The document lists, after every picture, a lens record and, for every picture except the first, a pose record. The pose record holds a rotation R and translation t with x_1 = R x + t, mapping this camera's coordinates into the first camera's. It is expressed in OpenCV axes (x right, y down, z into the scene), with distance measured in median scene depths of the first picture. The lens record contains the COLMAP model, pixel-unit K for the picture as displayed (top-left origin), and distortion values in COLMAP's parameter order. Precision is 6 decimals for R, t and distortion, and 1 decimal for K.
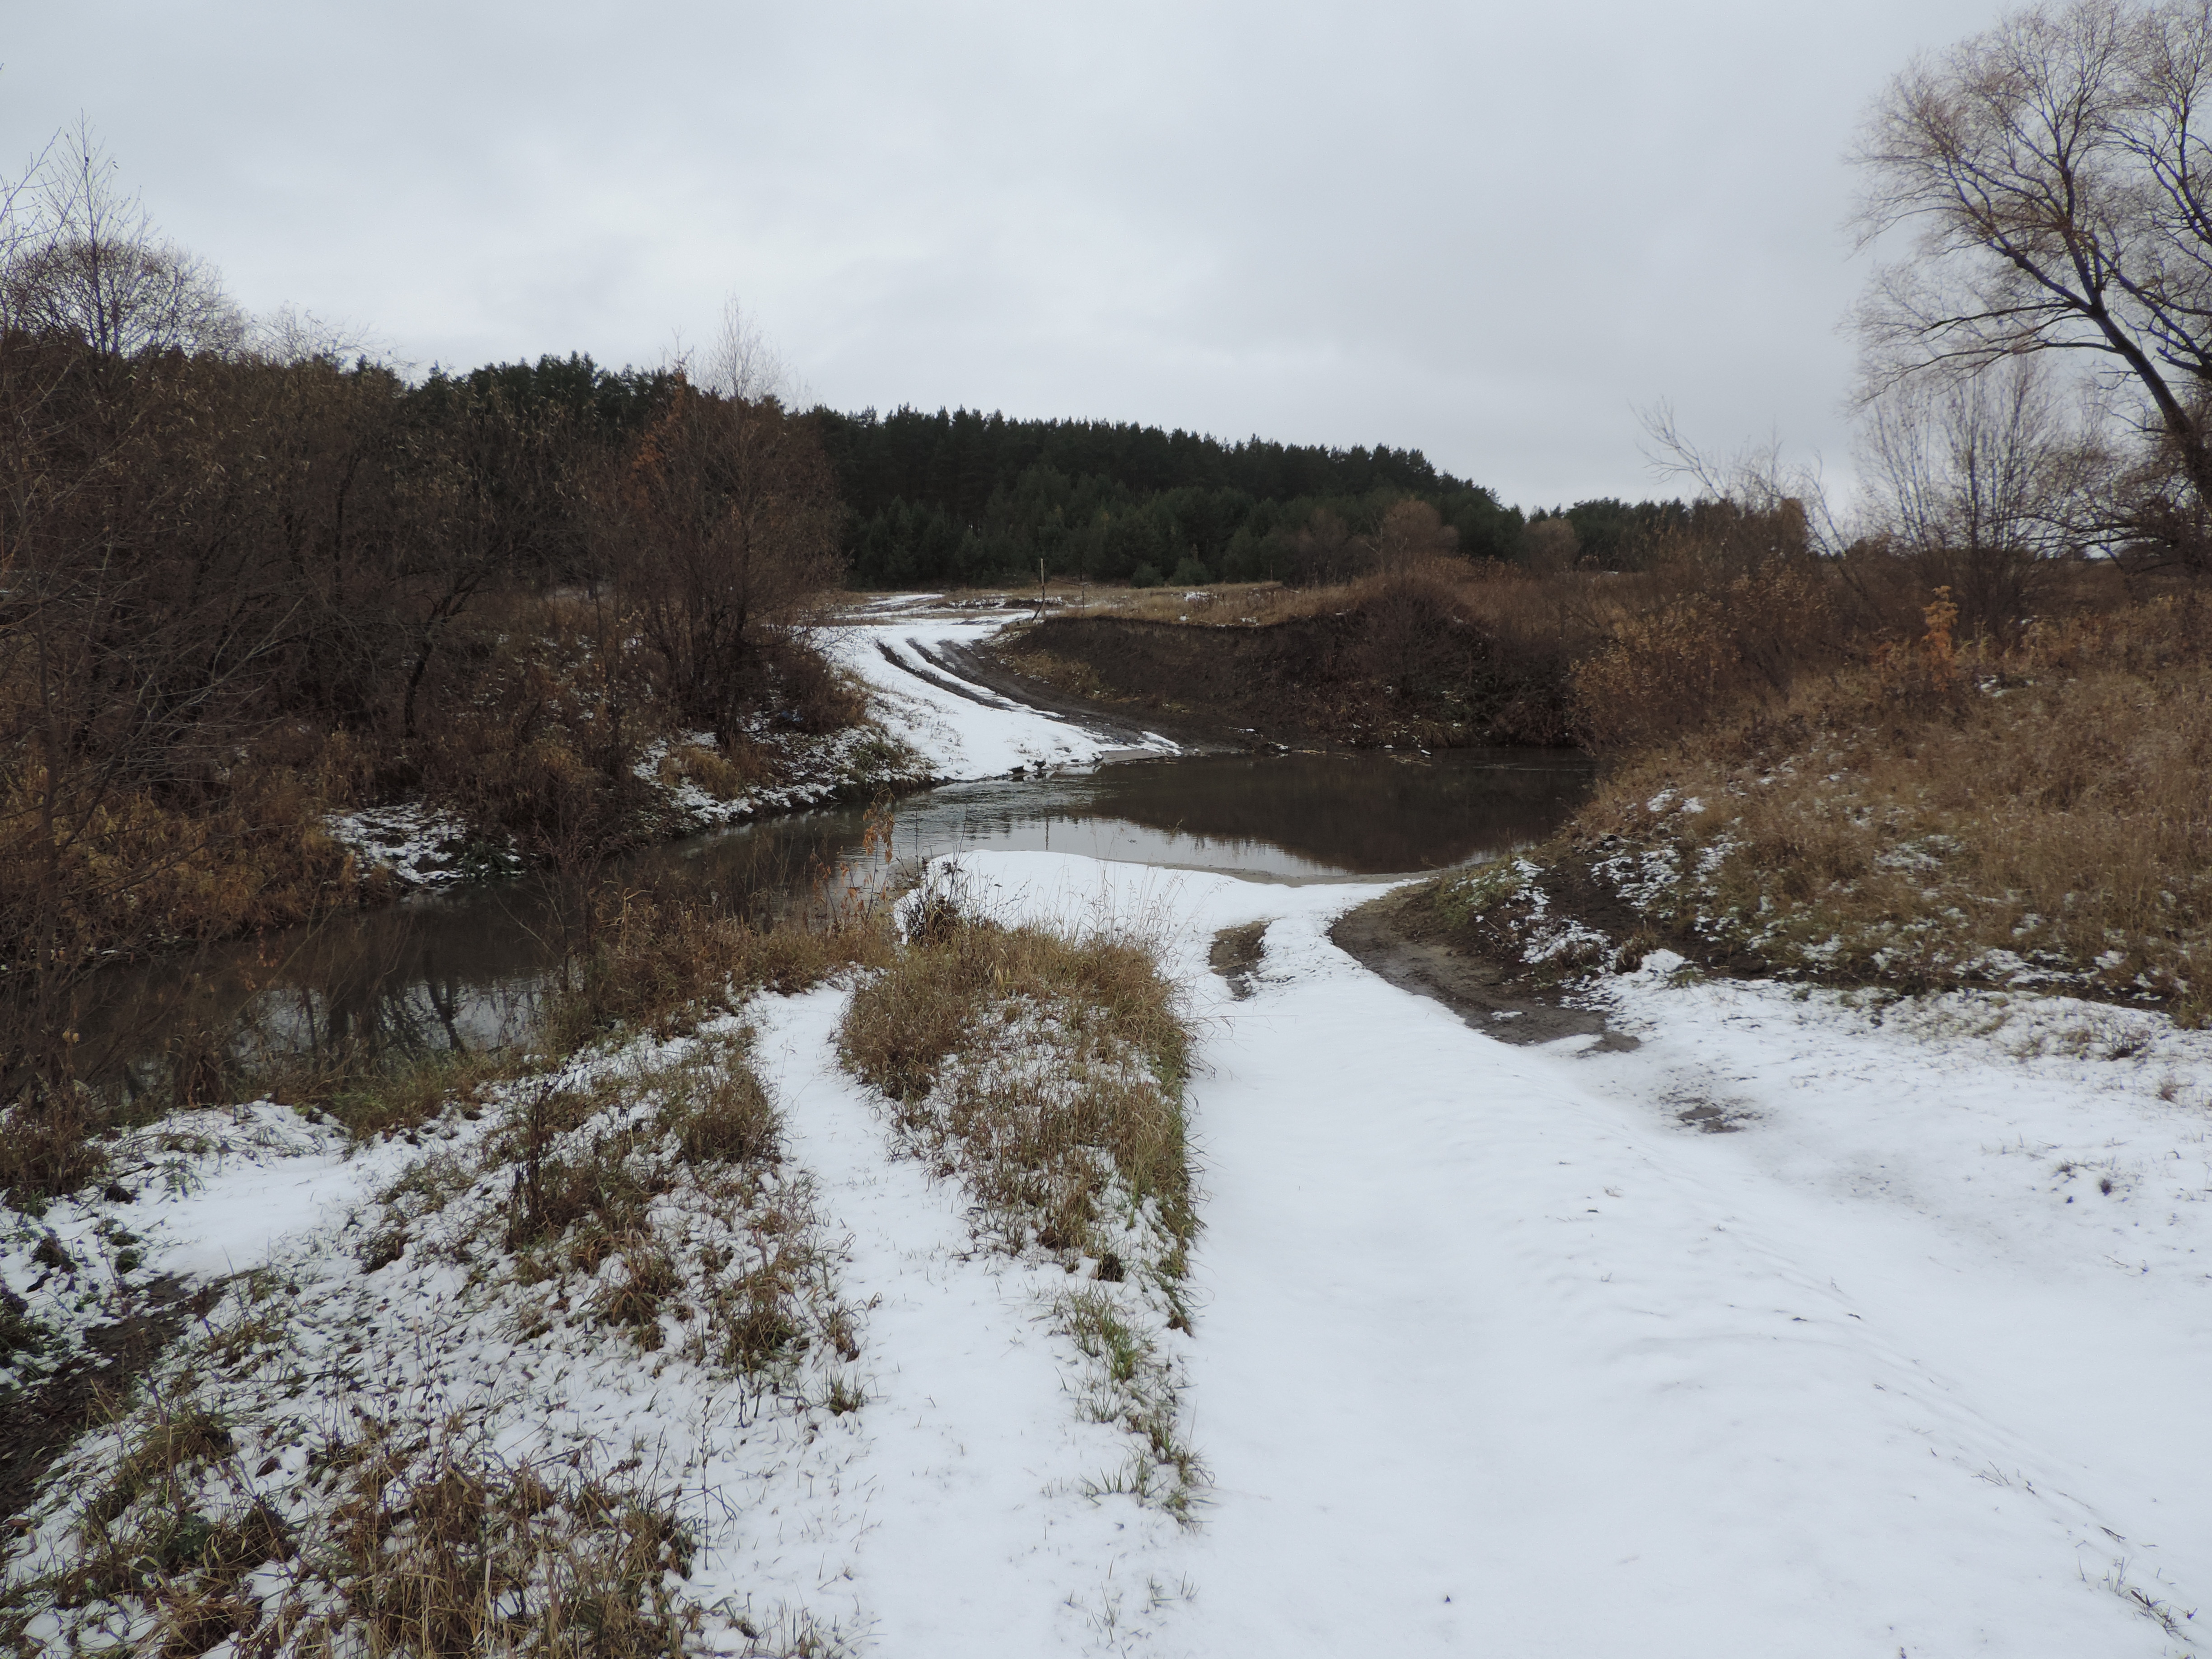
lens RADIAL K [[1558.5, 0, 1106.0], [0, 1558.5, 829.5], [0, 0, 1]] dist [-0.025401, 0.002953]
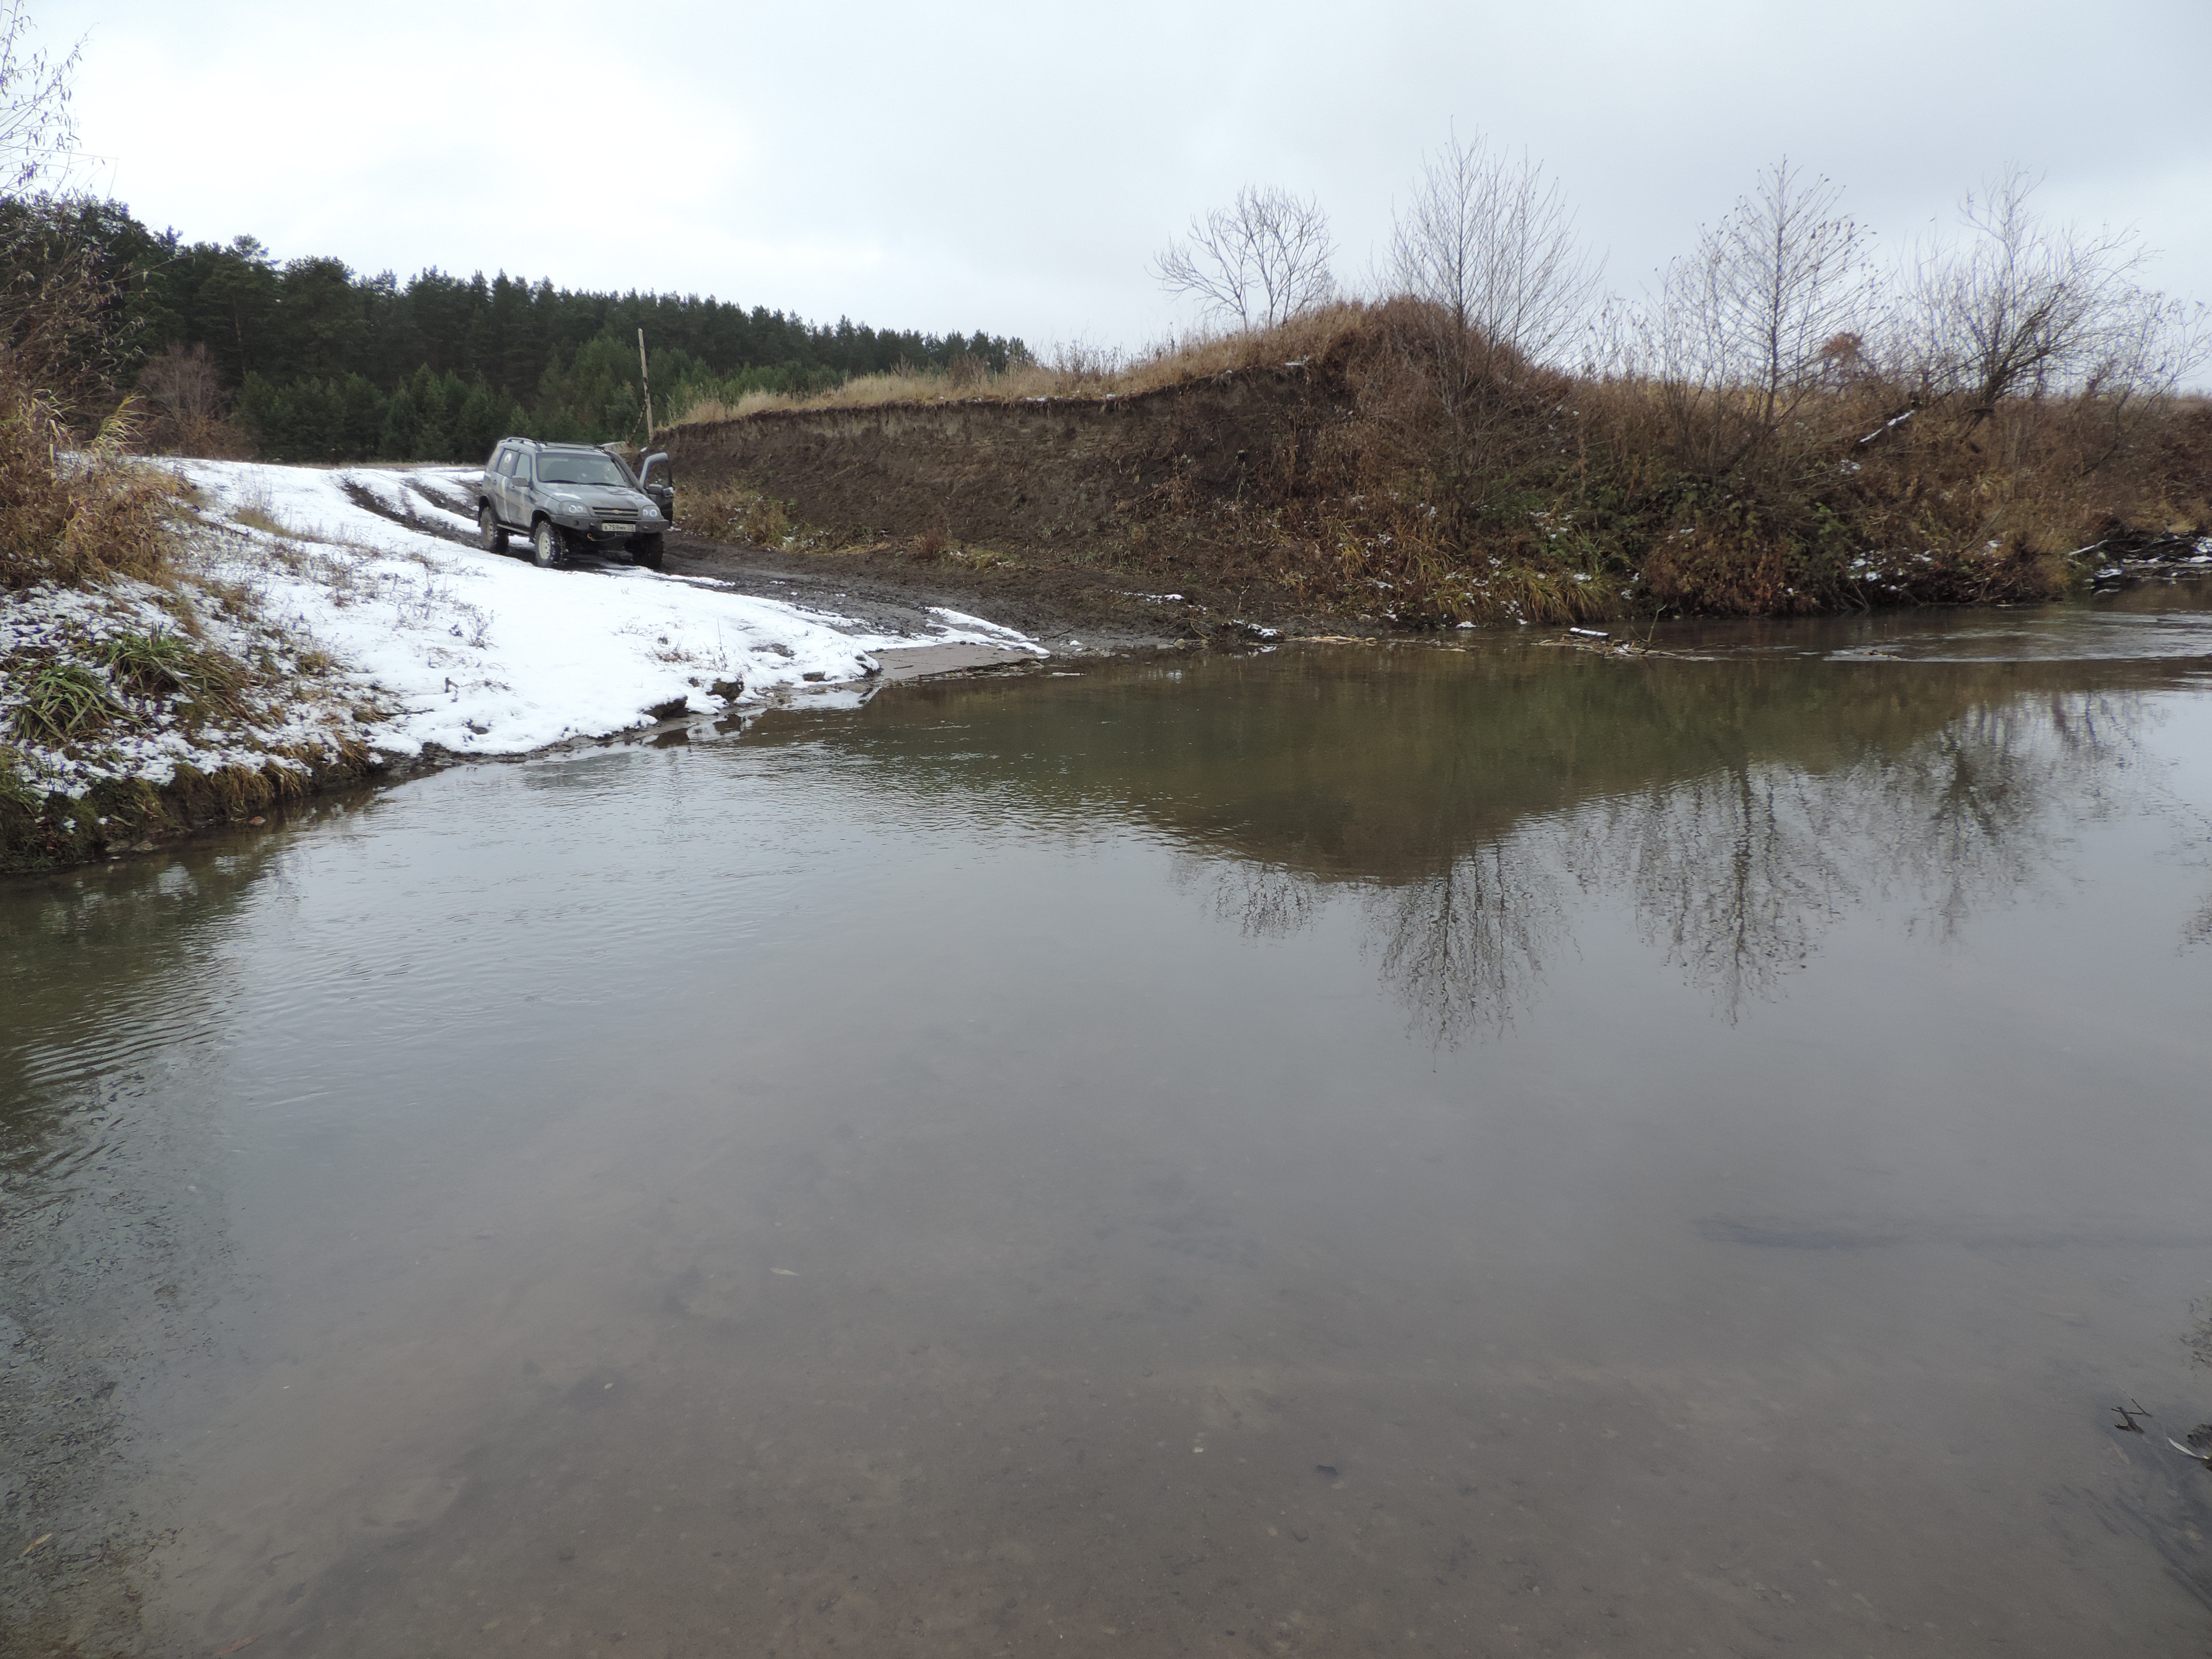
lens RADIAL K [[1558.5, 0, 1106.0], [0, 1558.5, 829.5], [0, 0, 1]] dist [-0.025401, 0.002953]
pose [[0.965416, -0.058784, 0.254001, -0.041235], [0.044569, 0.997120, 0.061366, -0.022949], [-0.256877, -0.047923, 0.965255, 0.517106]]
